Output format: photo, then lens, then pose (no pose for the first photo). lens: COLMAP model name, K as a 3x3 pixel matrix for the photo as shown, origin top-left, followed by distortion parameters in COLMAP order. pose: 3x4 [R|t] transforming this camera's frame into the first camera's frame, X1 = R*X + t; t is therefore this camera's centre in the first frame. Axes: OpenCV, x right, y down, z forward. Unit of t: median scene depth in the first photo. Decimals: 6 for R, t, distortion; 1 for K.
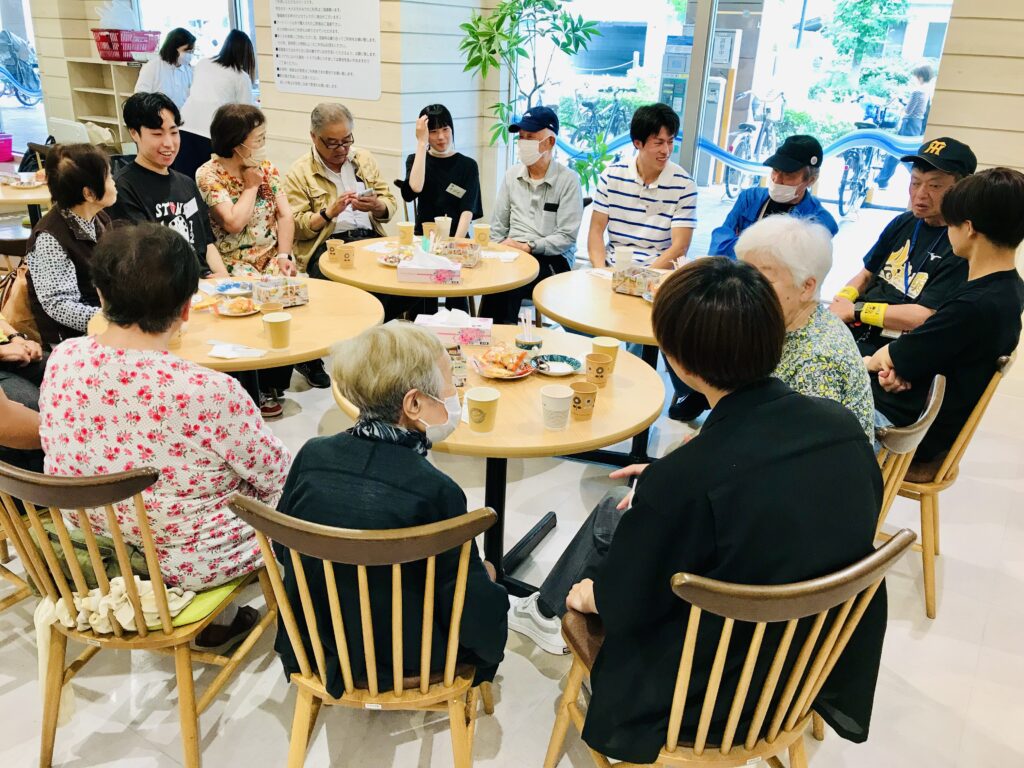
lens RADIAL K [[835.1, 0, 507.0], [0, 835.1, 376.4], [0, 0, 1]] dist [0.026143, -0.022192]
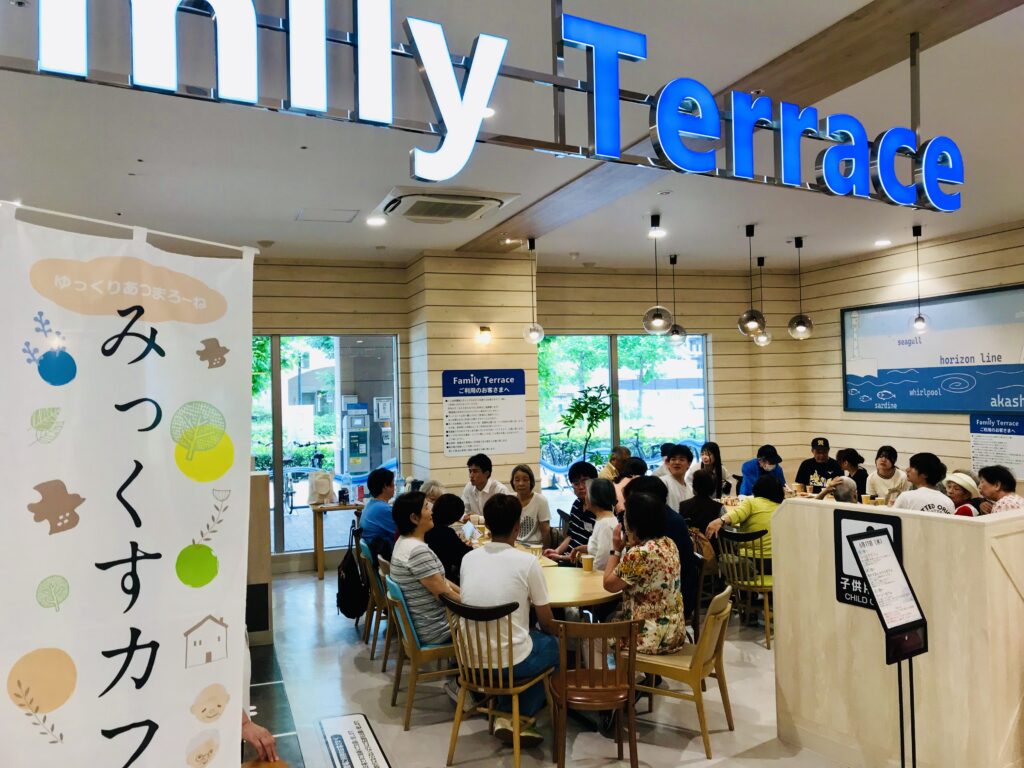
lens RADIAL K [[835.1, 0, 501.4], [0, 835.1, 371.1], [0, 0, 1]] dist [0.026143, -0.022192]
pose [[0.624031, -0.036901, 0.780527, -1.477197], [0.336527, 0.914193, -0.225832, -0.104874], [-0.705219, 0.403595, 0.582904, -0.045046]]
